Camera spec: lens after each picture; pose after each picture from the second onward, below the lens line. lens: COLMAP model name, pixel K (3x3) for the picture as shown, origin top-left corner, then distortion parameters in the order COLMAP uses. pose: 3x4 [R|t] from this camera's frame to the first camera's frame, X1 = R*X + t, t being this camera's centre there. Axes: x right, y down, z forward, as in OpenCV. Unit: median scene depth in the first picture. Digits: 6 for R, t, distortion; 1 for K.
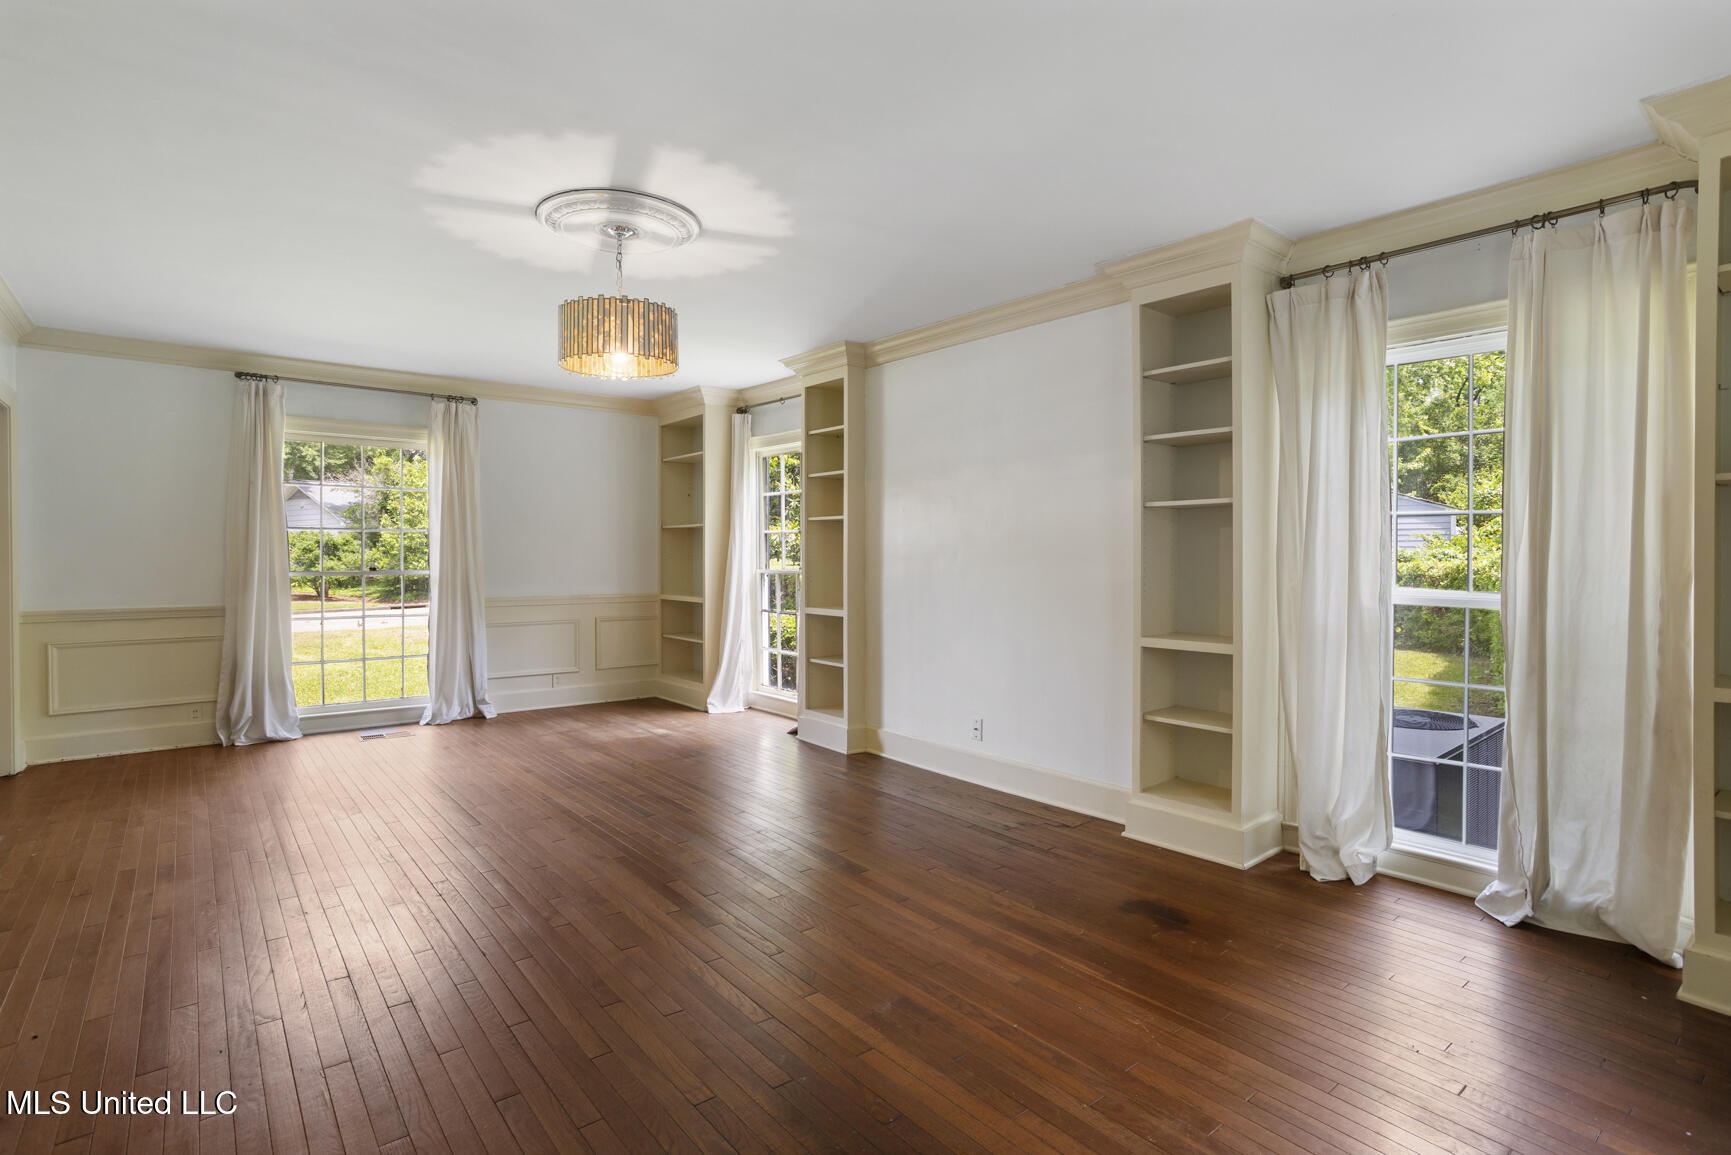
lens RADIAL K [[855.3, 0, 865.5], [0, 855.3, 577.5], [0, 0, 1]] dist [-0.036416, -0.000171]
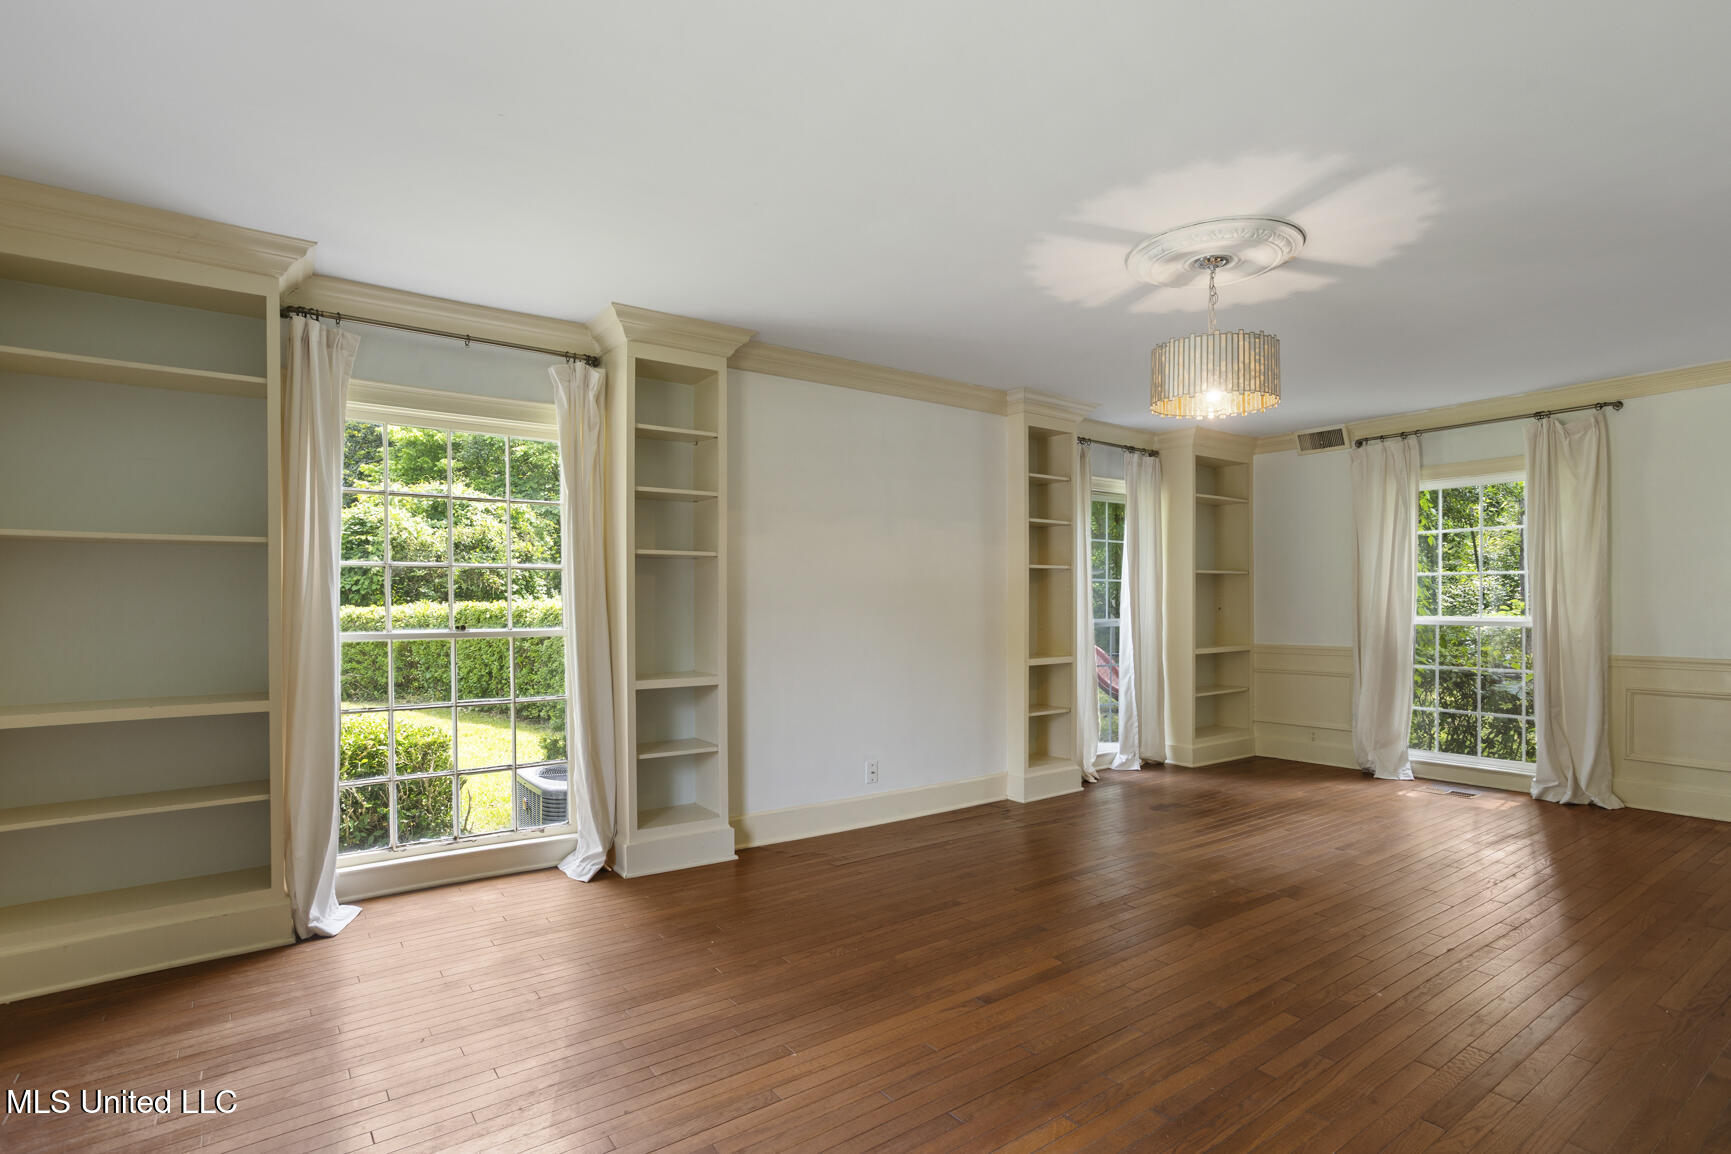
lens RADIAL K [[850.8, 0, 866.3], [0, 850.8, 609.2], [0, 0, 1]] dist [-0.032865, 0.000061]
pose [[0.057335, -0.001985, 0.998353, -1.201761], [0.043231, 0.999065, -0.000496, -0.023858], [-0.997419, 0.043188, 0.057367, 1.277629]]
